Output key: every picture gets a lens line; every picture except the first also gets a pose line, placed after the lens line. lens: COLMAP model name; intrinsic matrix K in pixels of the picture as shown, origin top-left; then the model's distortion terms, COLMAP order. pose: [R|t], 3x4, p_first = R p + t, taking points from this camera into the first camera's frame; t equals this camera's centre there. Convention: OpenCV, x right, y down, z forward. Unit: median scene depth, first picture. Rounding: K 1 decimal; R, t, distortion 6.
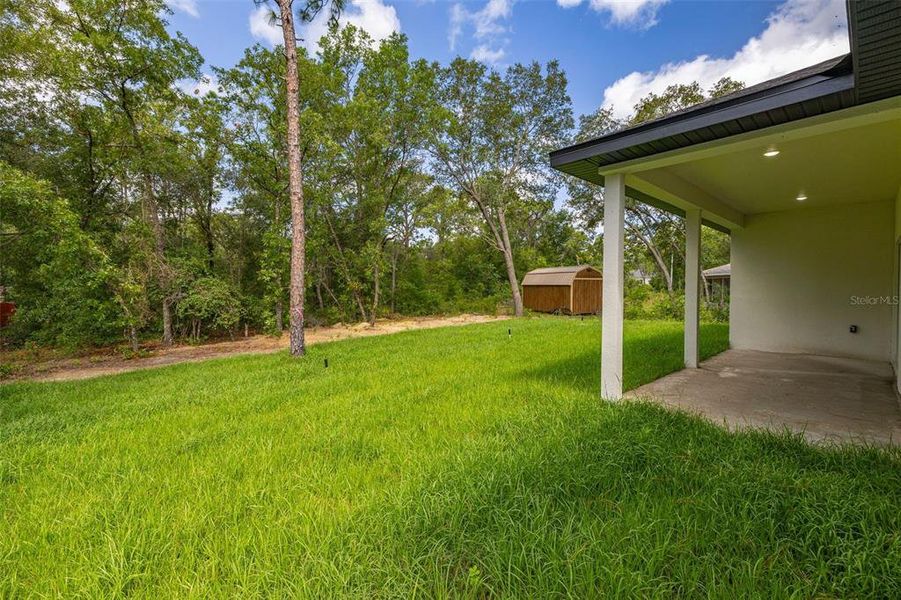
lens RADIAL K [[410.8, 0, 413.2], [0, 410.8, 287.3], [0, 0, 1]] dist [-0.019681, 0.003643]
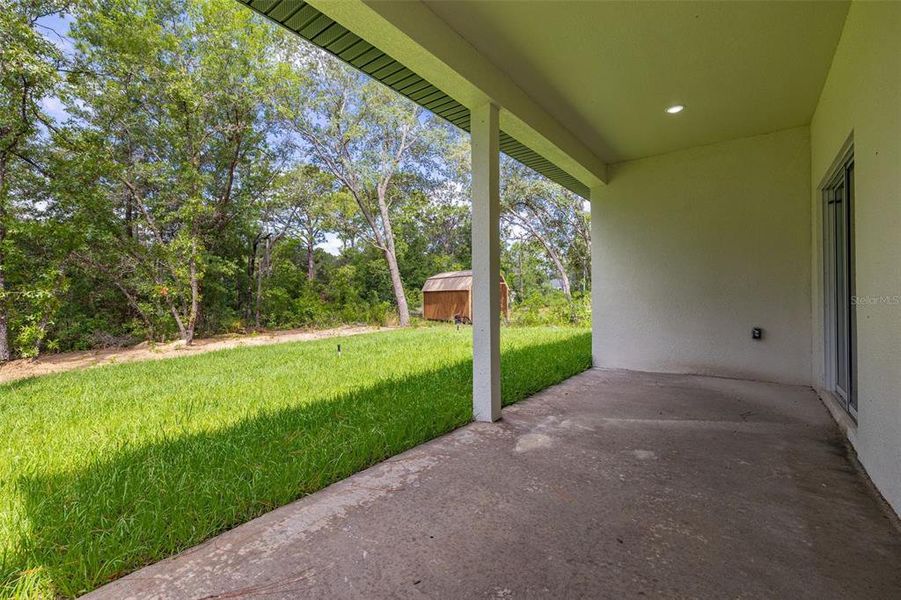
lens RADIAL K [[381.5, 0, 443.5], [0, 381.5, 296.3], [0, 0, 1]] dist [0.000247, 0.000078]
pose [[0.985479, -0.011137, 0.169433, 0.232565], [0.013337, 0.999841, -0.011856, 0.020594], [-0.169274, 0.013944, 0.985470, 0.227111]]
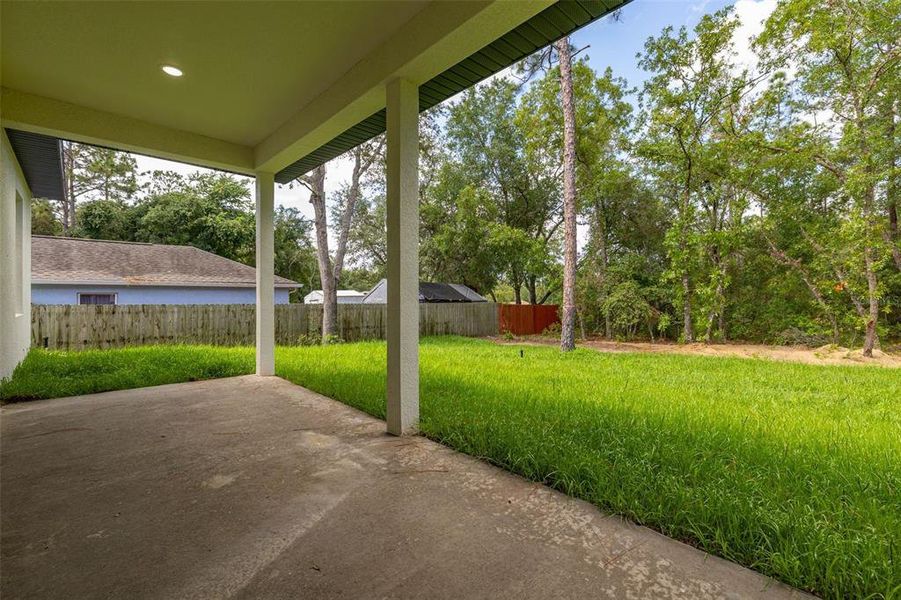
lens RADIAL K [[410.8, 0, 455.7], [0, 410.8, 297.4], [0, 0, 1]] dist [-0.019681, 0.003643]
pose [[0.030720, -0.002360, -0.999525, 0.461036], [-0.009664, 0.999950, -0.002658, 0.022053], [0.999481, 0.009741, 0.030696, 0.427081]]
